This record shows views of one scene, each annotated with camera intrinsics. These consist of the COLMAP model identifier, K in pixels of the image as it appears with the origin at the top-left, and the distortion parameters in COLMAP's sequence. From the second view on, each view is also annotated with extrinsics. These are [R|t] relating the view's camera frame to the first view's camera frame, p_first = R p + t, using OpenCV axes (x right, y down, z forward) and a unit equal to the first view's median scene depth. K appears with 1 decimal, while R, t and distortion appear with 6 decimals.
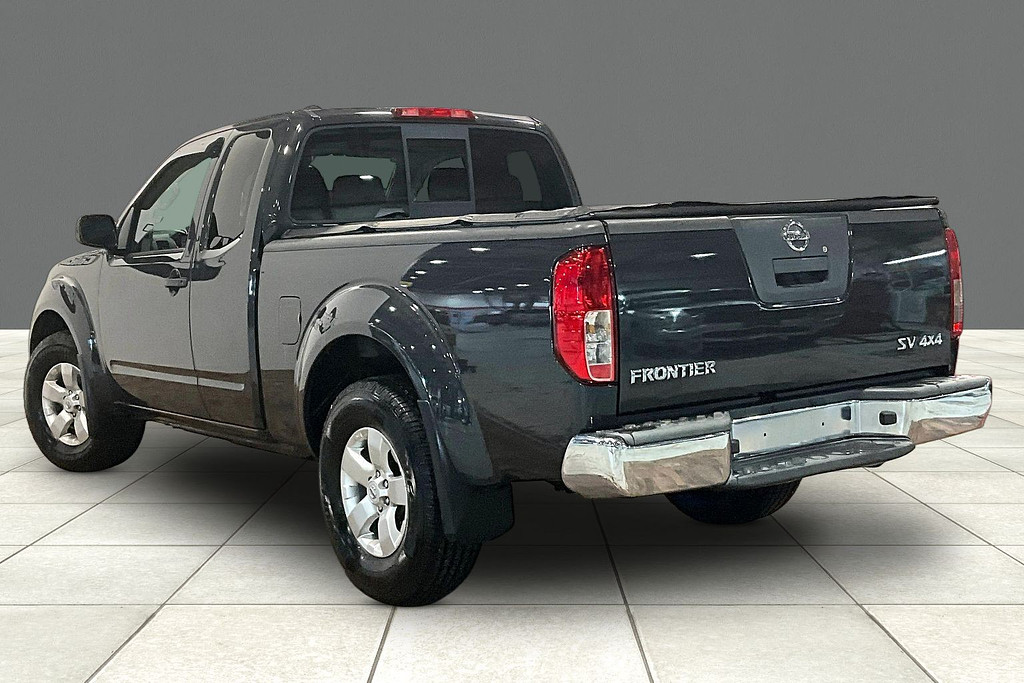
lens RADIAL K [[1326.5, 0, 504.1], [0, 1326.5, 347.8], [0, 0, 1]] dist [0.008098, 0.000000]
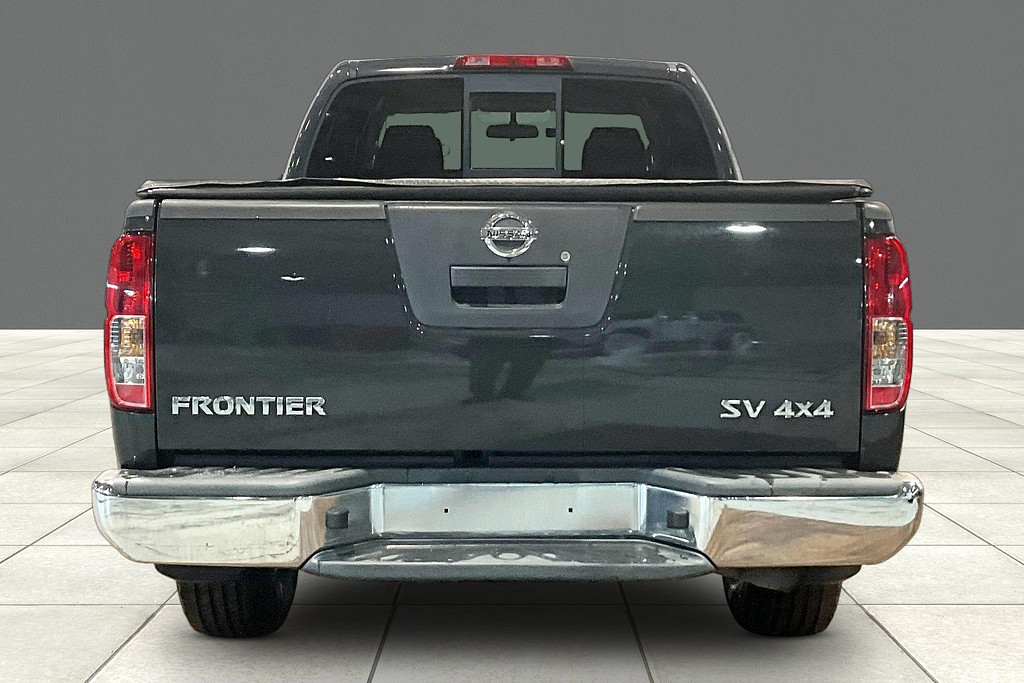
lens RADIAL K [[1374.7, 0, 512.0], [0, 1374.7, 338.3], [0, 0, 1]] dist [0.098583, 0.000000]
pose [[0.803300, 0.099112, -0.587270, 0.603684], [-0.085787, 0.995029, 0.050584, -0.062074], [0.589364, 0.009746, 0.807809, 0.393066]]
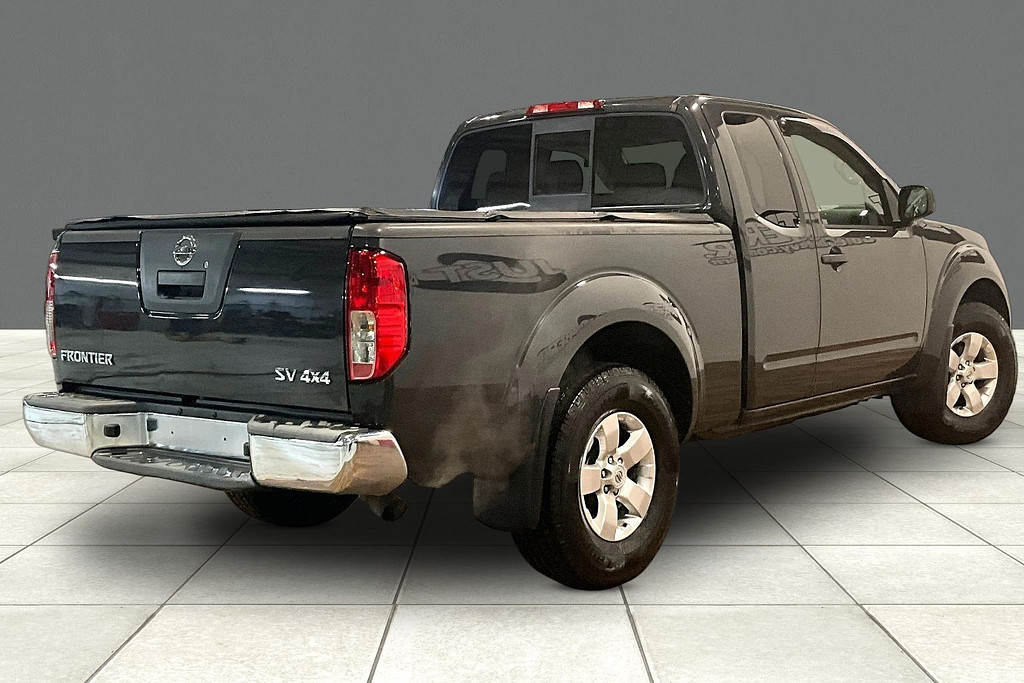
lens RADIAL K [[1326.5, 0, 506.0], [0, 1326.5, 338.7], [0, 0, 1]] dist [0.008098, 0.000000]
pose [[0.234233, 0.113648, -0.965515, 1.198455], [-0.071660, 0.992460, 0.099435, -0.127141], [0.969536, 0.045898, 0.240611, 0.928643]]
